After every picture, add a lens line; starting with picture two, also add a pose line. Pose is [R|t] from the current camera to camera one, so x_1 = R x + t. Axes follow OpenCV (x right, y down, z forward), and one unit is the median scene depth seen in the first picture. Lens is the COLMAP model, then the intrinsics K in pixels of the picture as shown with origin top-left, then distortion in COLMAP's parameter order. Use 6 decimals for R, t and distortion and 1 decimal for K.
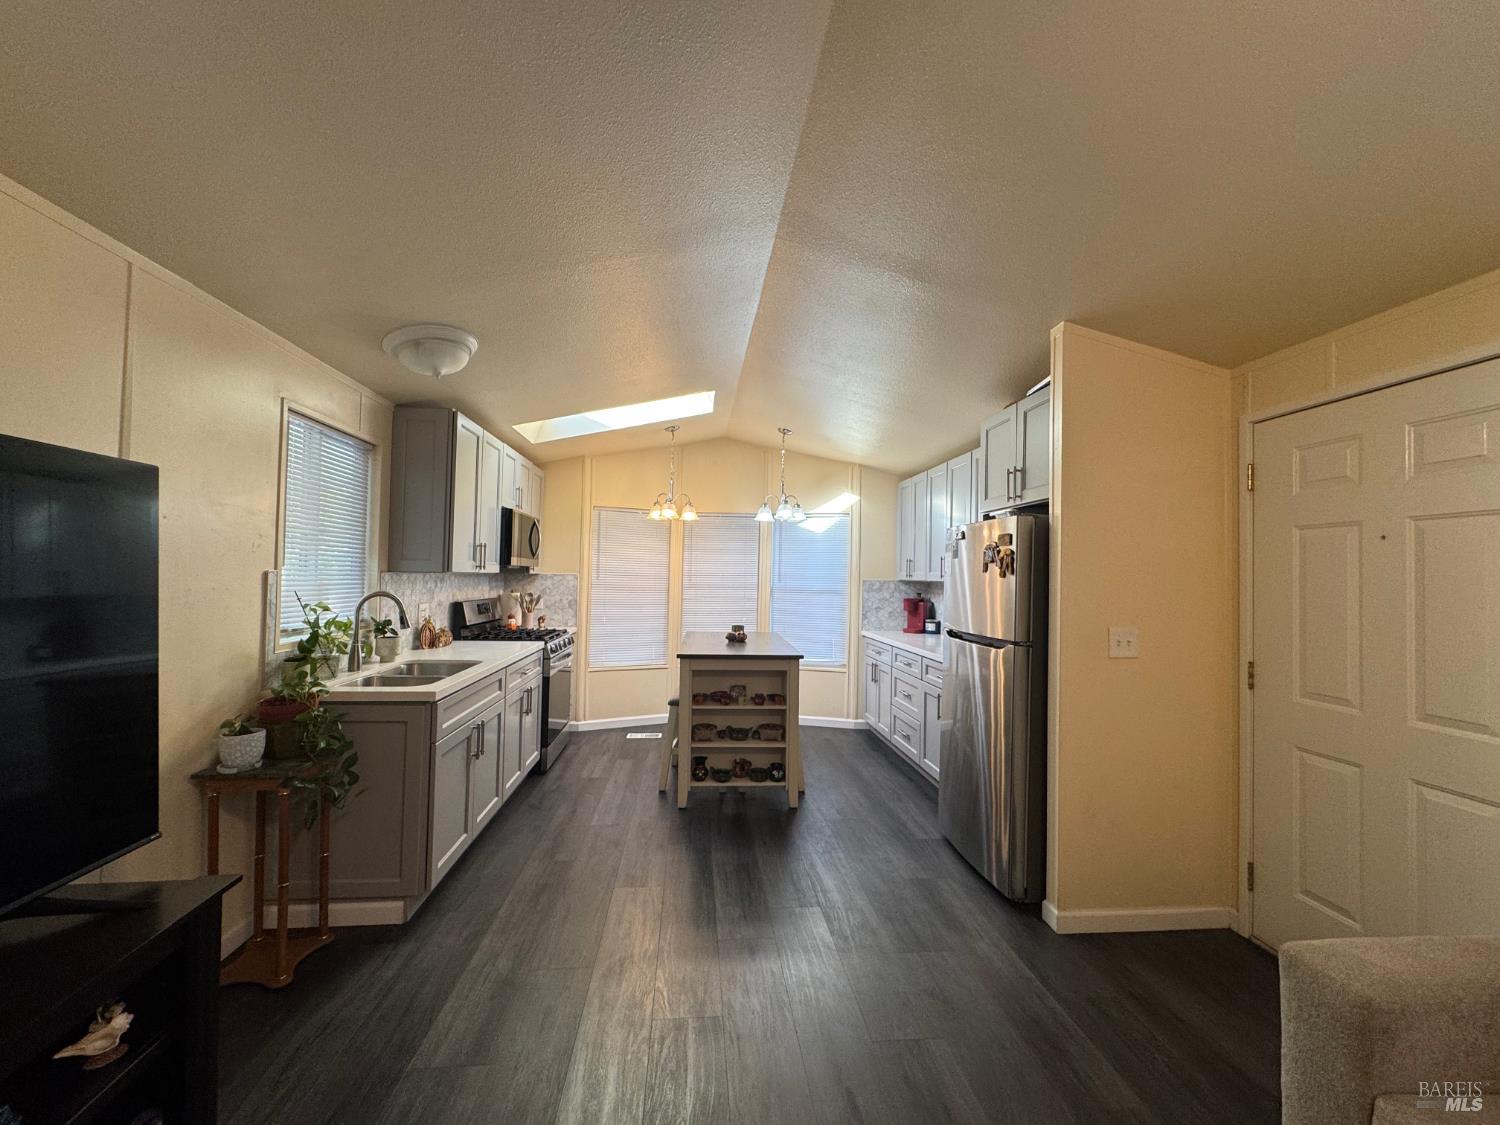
lens RADIAL K [[597.3, 0, 747.7], [0, 597.3, 559.8], [0, 0, 1]] dist [-0.002454, 0.000043]
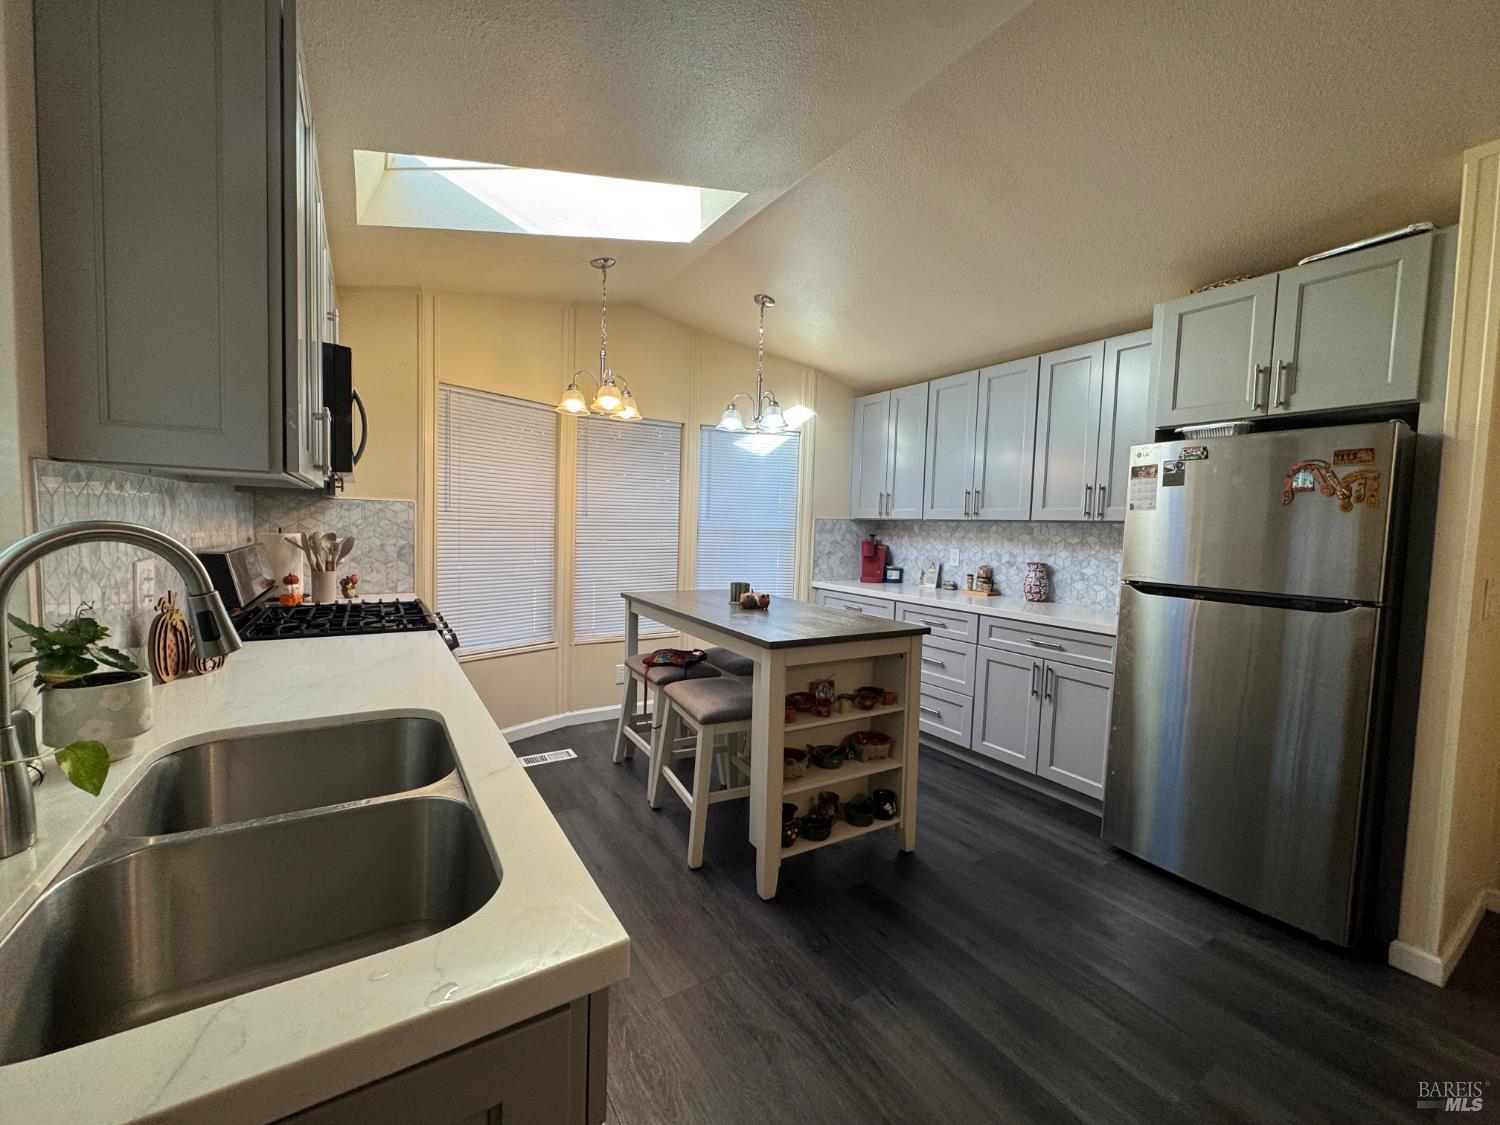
lens RADIAL K [[597.3, 0, 748.1], [0, 597.3, 558.6], [0, 0, 1]] dist [-0.002454, 0.000043]
pose [[0.891633, -0.017156, 0.452434, -0.334402], [-0.025590, 0.995775, 0.088191, 0.026623], [-0.452035, -0.090212, 0.887426, 0.446240]]
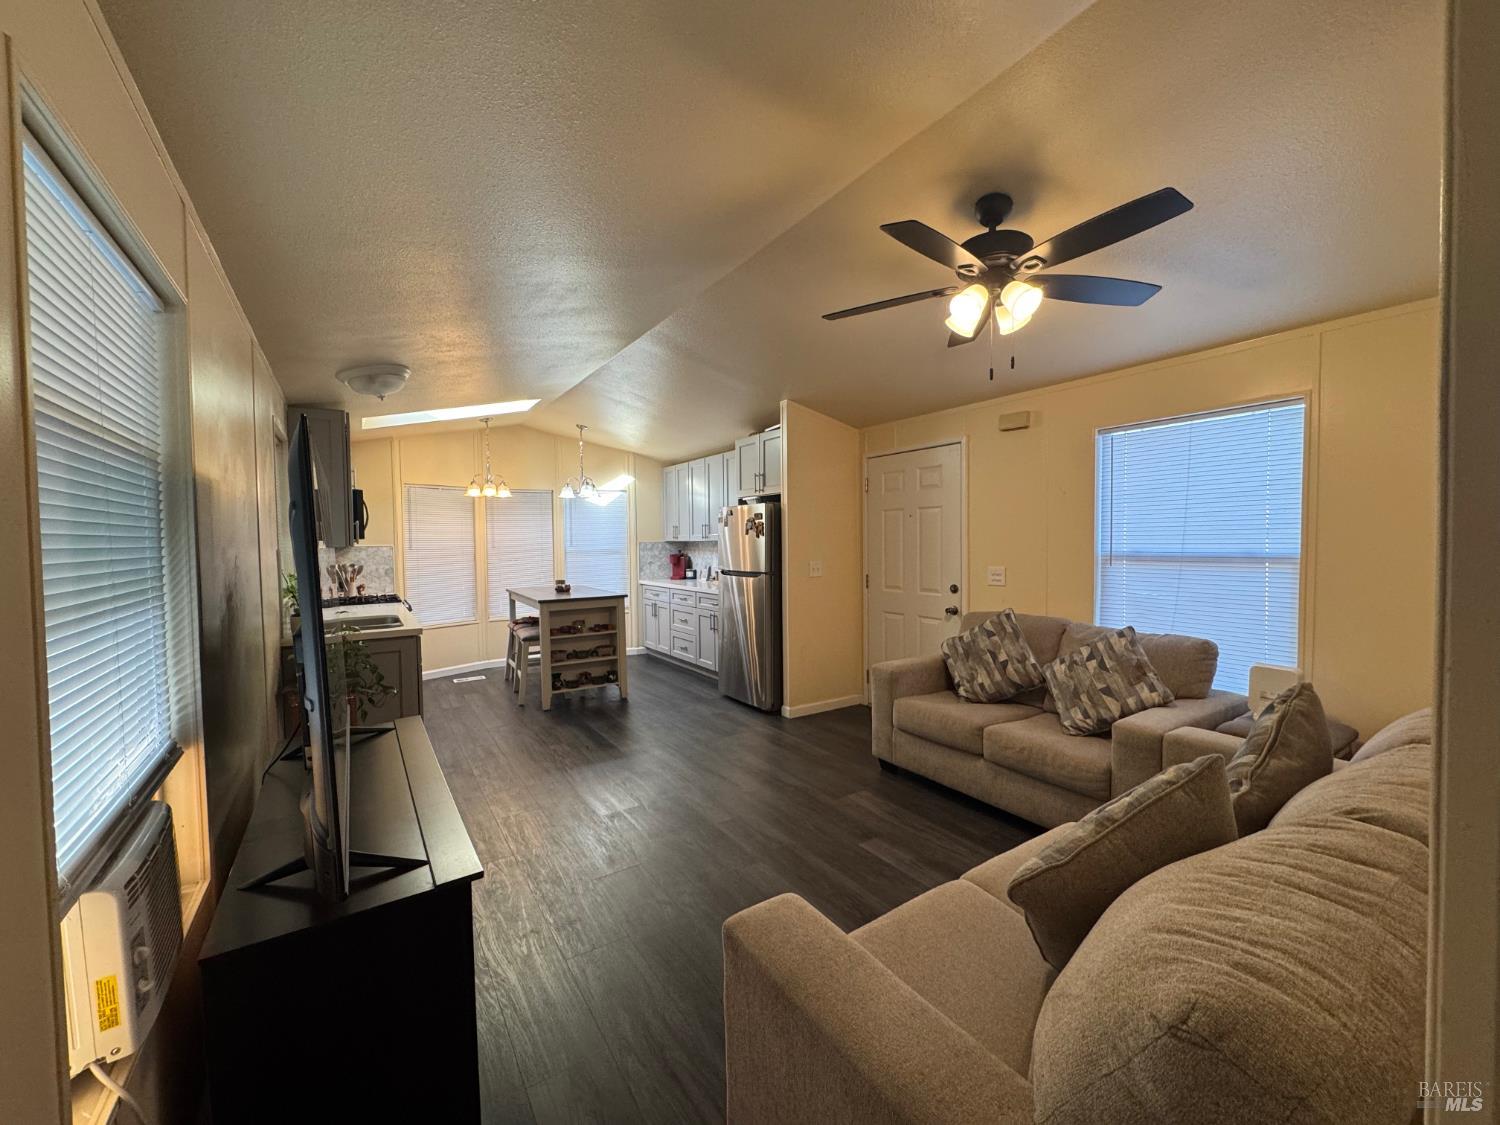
lens RADIAL K [[597.3, 0, 745.1], [0, 597.3, 557.5], [0, 0, 1]] dist [-0.002454, 0.000043]
pose [[0.886485, -0.045858, 0.460479, -0.278498], [0.018004, 0.997742, 0.064702, -0.017522], [-0.462406, -0.049066, 0.885309, -0.365936]]
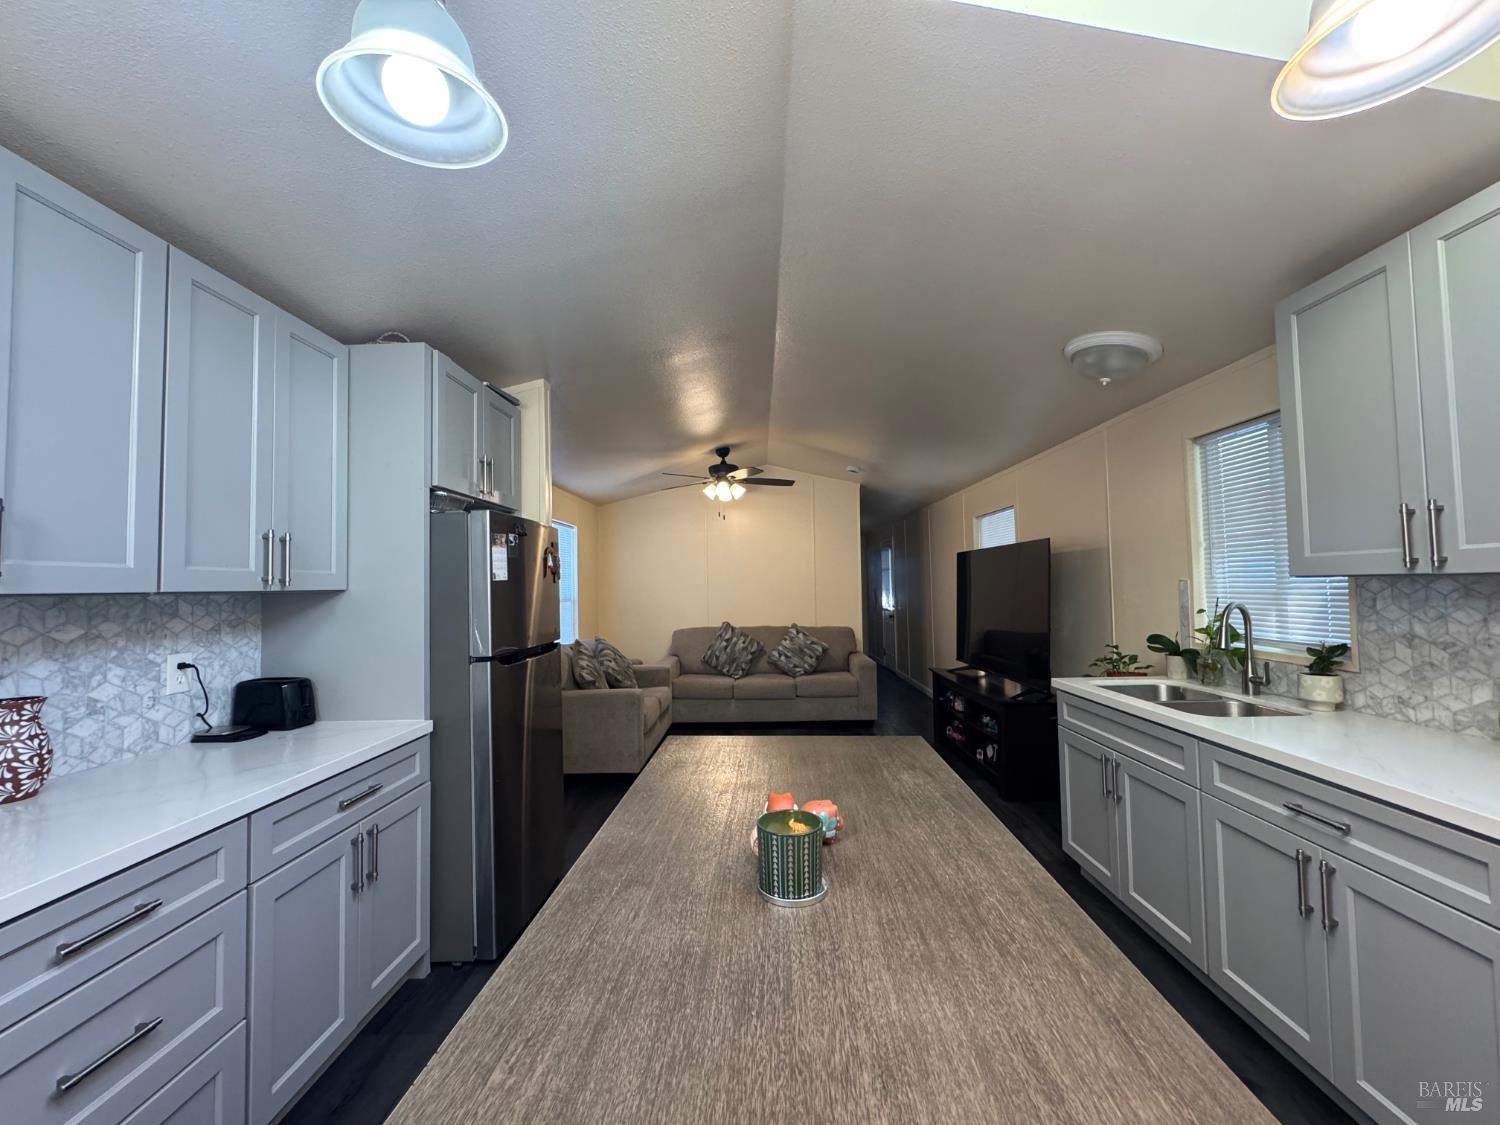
lens RADIAL K [[597.3, 0, 751.9], [0, 597.3, 562.9], [0, 0, 1]] dist [-0.002454, 0.000043]
pose [[-0.994143, -0.000545, 0.108074, -0.026399], [-0.007300, 0.998042, -0.062119, 0.038238], [-0.107828, -0.062544, -0.992200, 1.312598]]
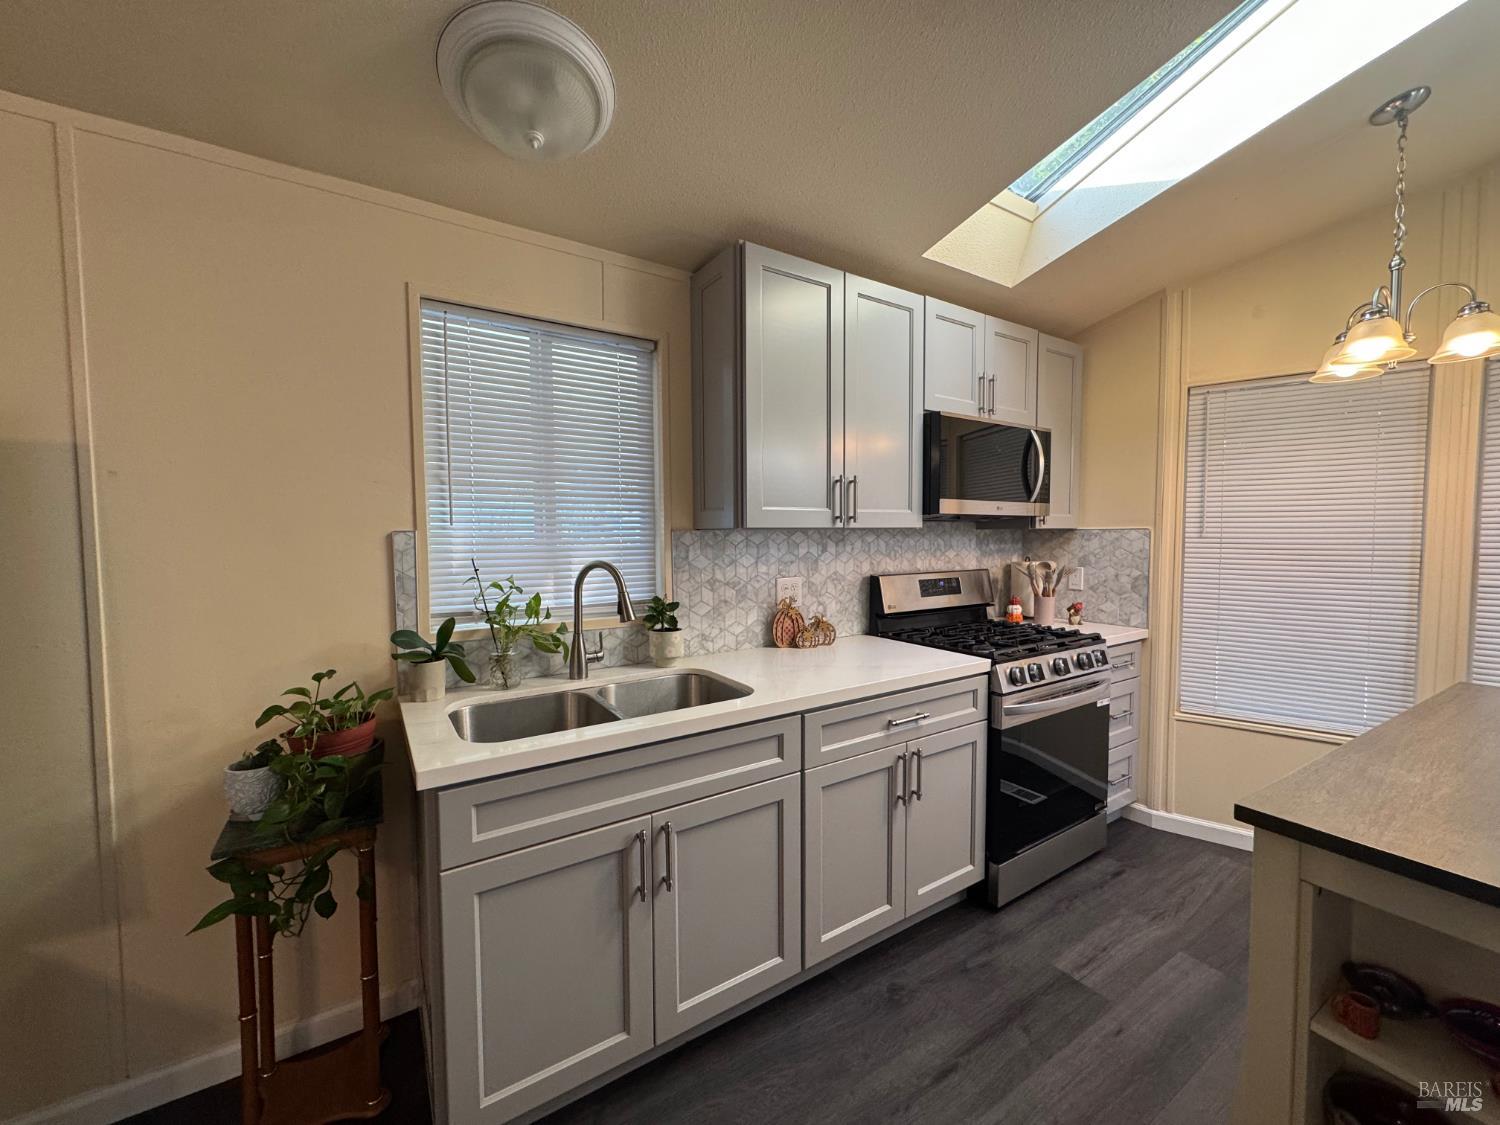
lens RADIAL K [[597.3, 0, 749.4], [0, 597.3, 561.7], [0, 0, 1]] dist [-0.002454, 0.000043]
pose [[0.461186, 0.021859, -0.887034, 0.017480], [0.038716, 0.998249, 0.044728, 0.021946], [0.886458, -0.054971, 0.459532, 0.587235]]
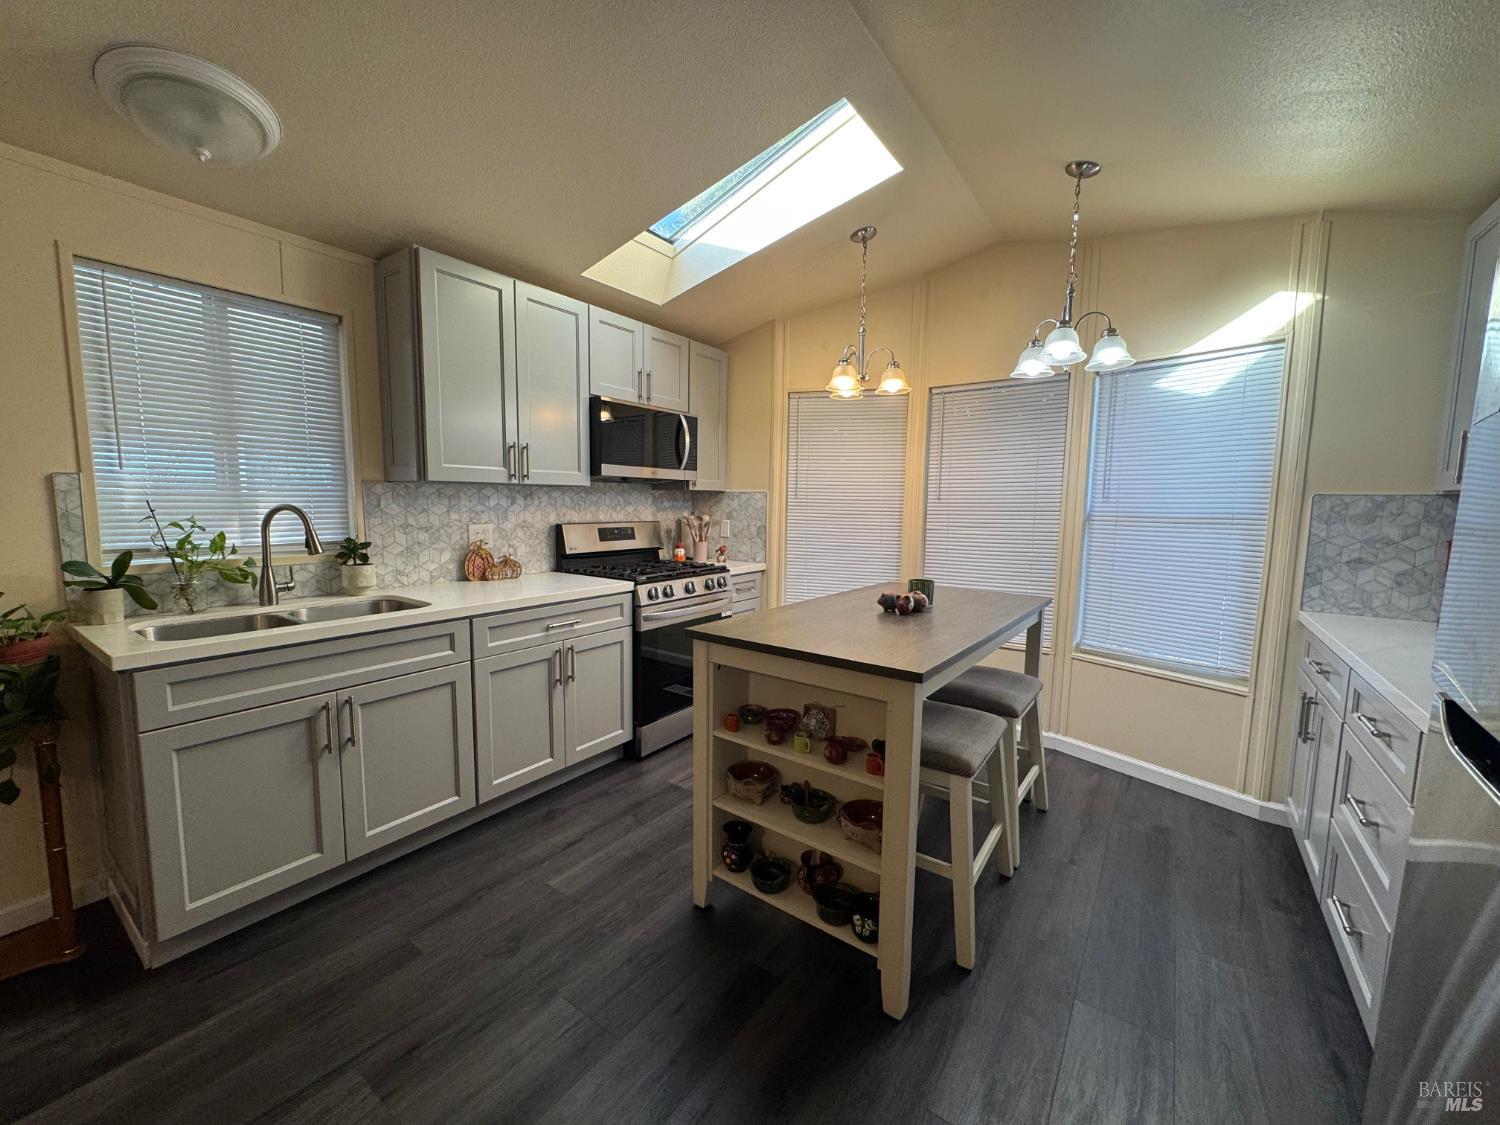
lens RADIAL K [[597.3, 0, 747.0], [0, 597.3, 560.7], [0, 0, 1]] dist [-0.002454, 0.000043]
pose [[0.757623, 0.057340, -0.650168, 0.223841], [0.018942, 0.993782, 0.109718, 0.036218], [0.652417, -0.095440, 0.751827, 0.557773]]
